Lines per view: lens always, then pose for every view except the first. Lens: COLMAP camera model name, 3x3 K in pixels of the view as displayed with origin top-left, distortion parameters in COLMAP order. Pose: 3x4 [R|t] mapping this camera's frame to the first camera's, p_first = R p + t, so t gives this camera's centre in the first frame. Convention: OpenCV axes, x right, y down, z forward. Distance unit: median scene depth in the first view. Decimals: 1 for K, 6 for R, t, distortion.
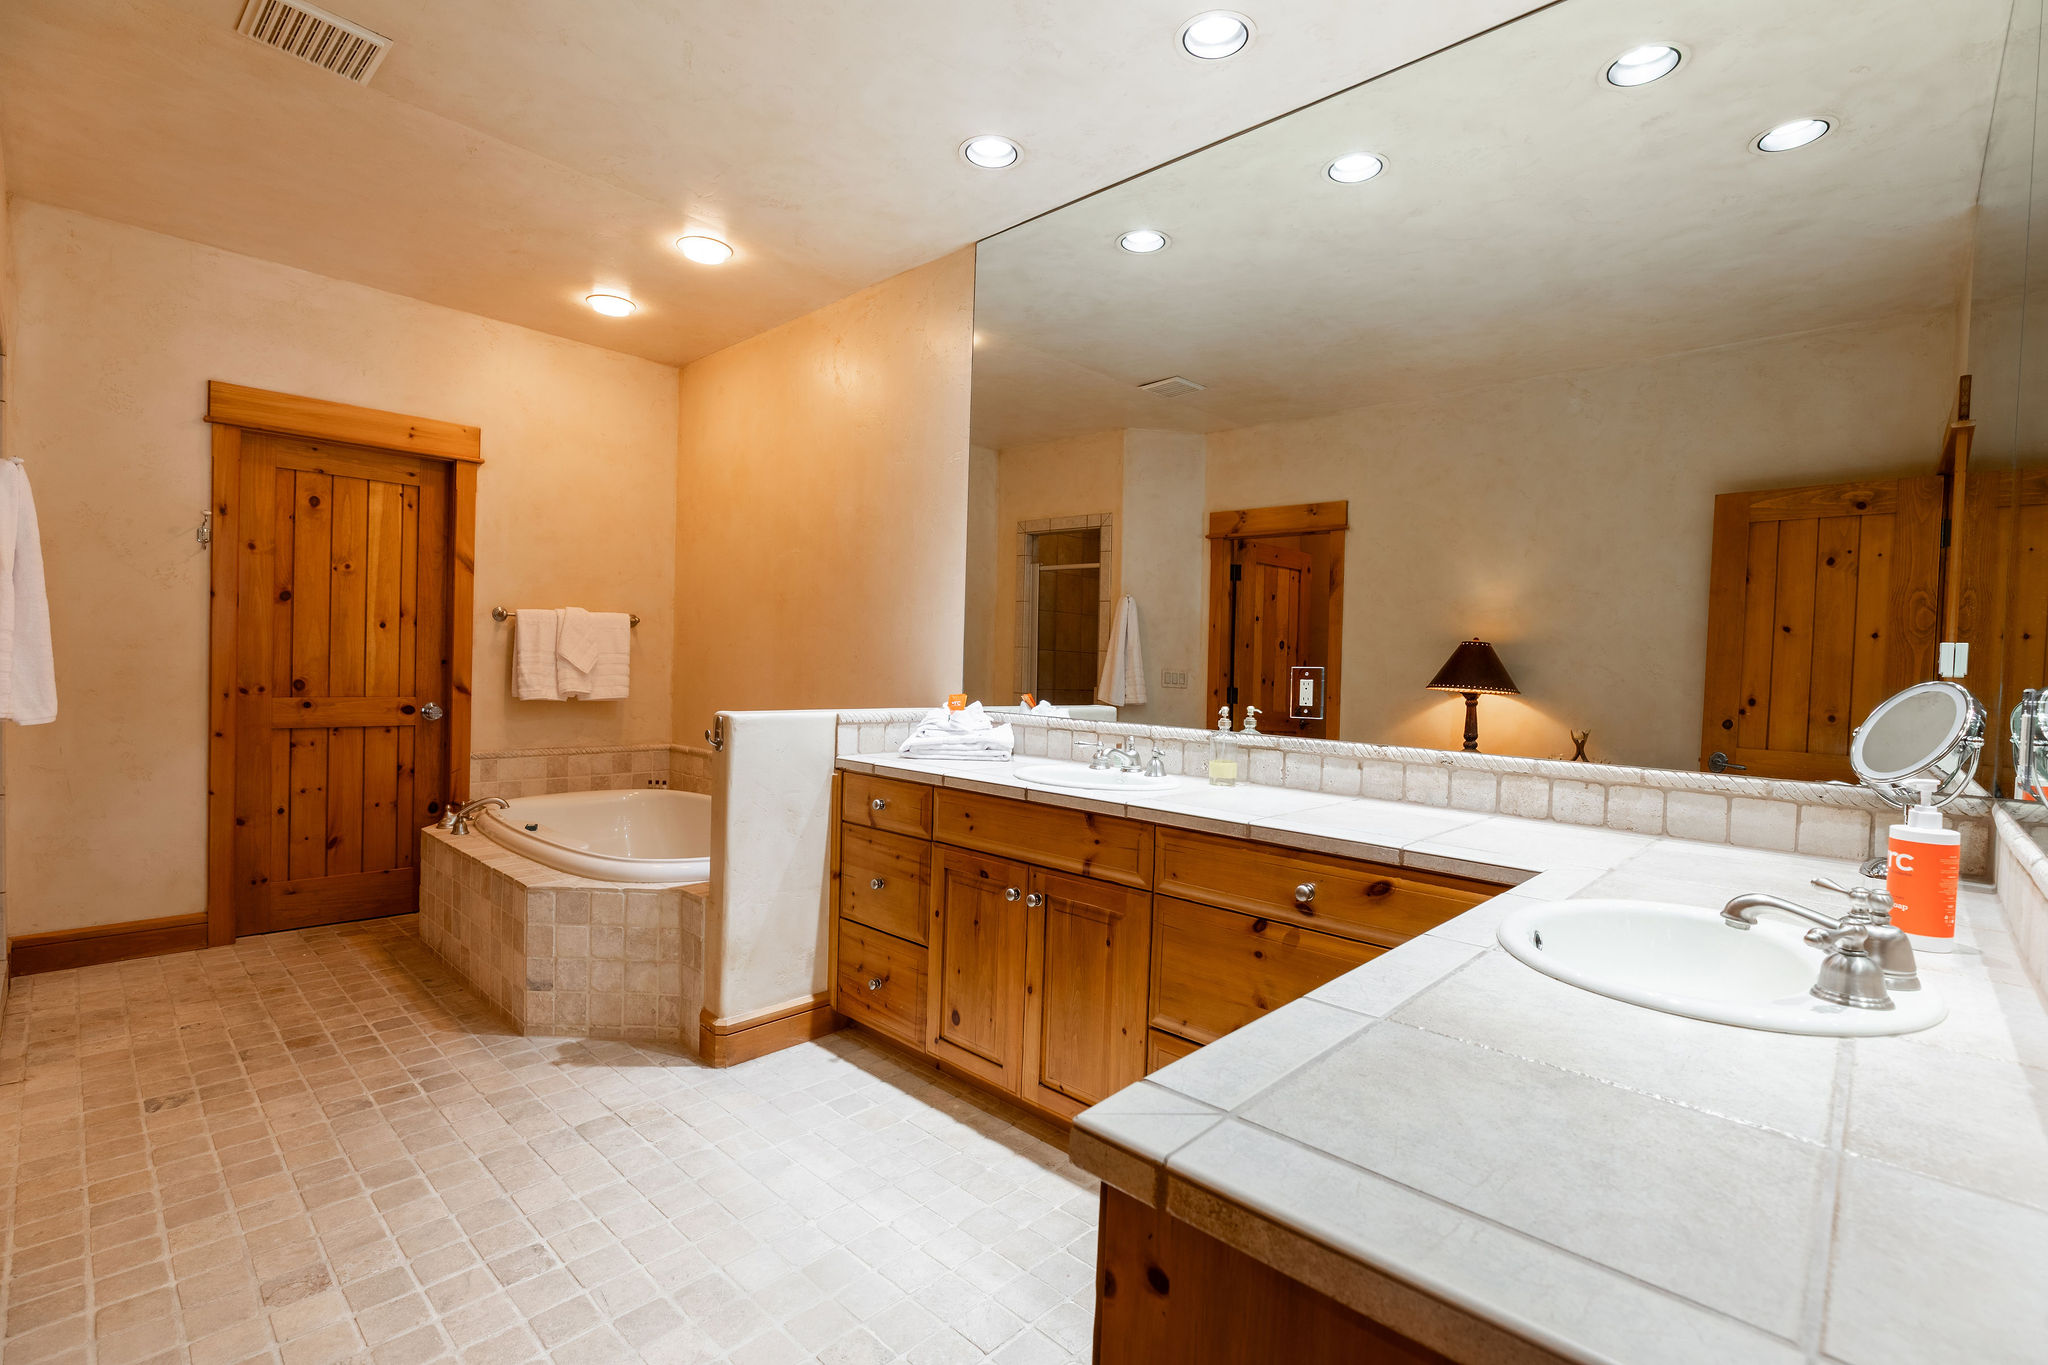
lens RADIAL K [[918.9, 0, 1017.6], [0, 918.9, 679.7], [0, 0, 1]] dist [-0.000988, 0.000126]
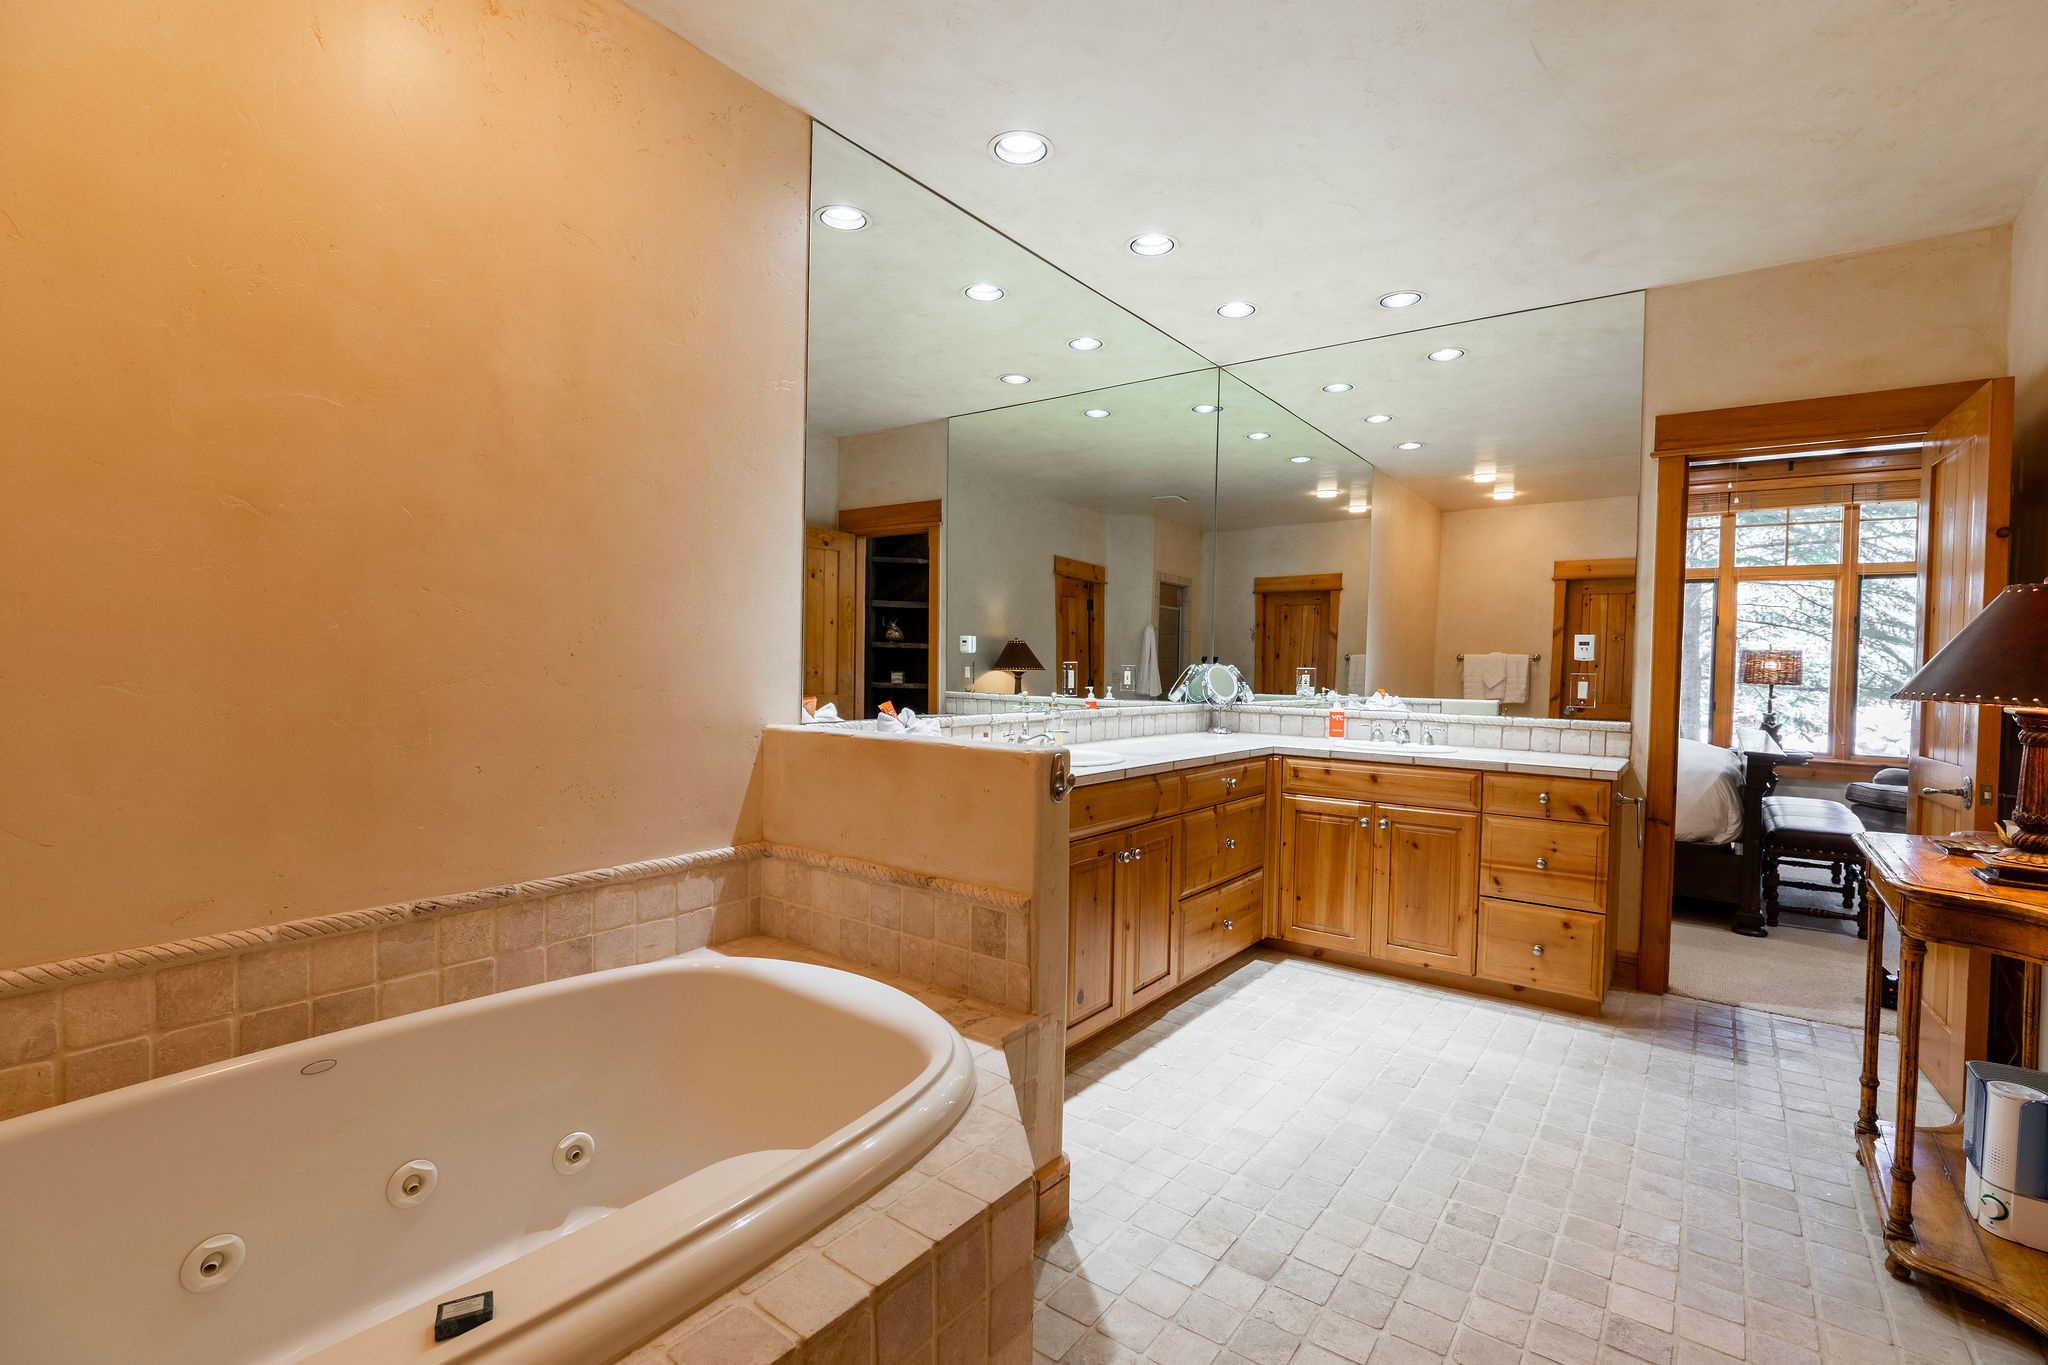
lens RADIAL K [[918.9, 0, 1017.6], [0, 918.9, 679.7], [0, 0, 1]] dist [-0.000988, 0.000126]
pose [[-0.103428, -0.053271, 0.993209, -1.253588], [-0.004477, 0.998580, 0.053092, -0.069389], [-0.994627, 0.001044, -0.103520, 1.335654]]
